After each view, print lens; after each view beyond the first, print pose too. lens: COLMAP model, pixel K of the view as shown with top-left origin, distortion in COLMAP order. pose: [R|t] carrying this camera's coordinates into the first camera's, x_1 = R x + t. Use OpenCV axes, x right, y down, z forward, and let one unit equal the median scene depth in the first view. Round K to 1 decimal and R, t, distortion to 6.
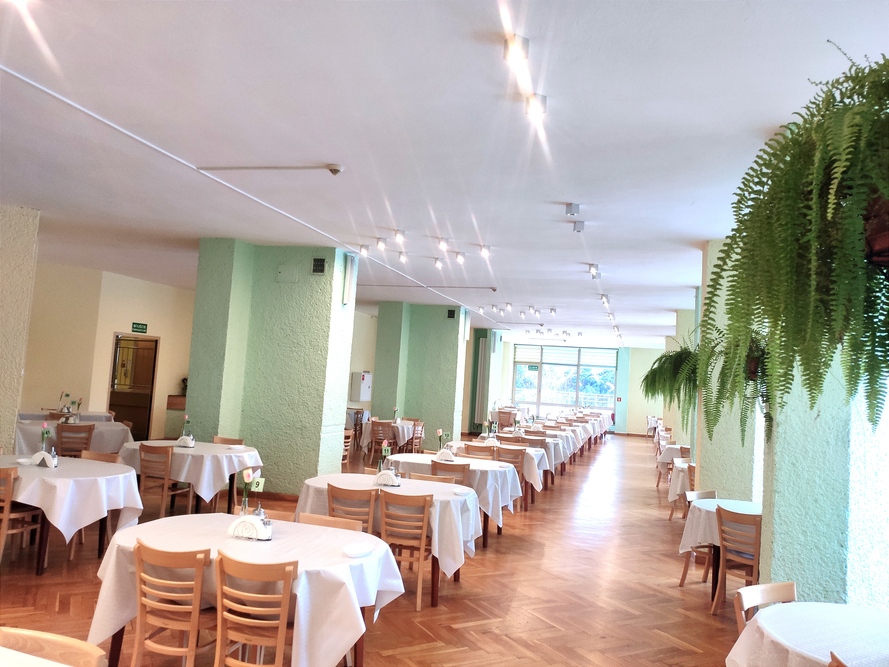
lens RADIAL K [[661.3, 0, 446.5], [0, 661.3, 339.2], [0, 0, 1]] dist [0.075727, -0.093188]
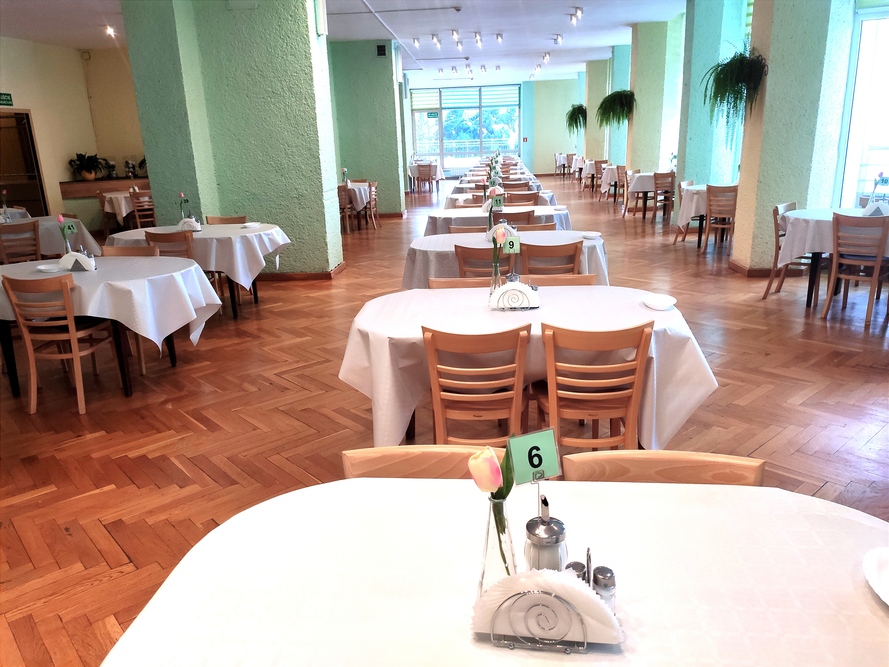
lens RADIAL K [[661.3, 0, 446.5], [0, 661.3, 339.2], [0, 0, 1]] dist [0.075727, -0.093188]
pose [[0.970653, -0.157918, 0.181370, -0.279278], [0.084719, 0.930377, 0.356682, 0.017825], [-0.225069, -0.330849, 0.916451, 0.133831]]
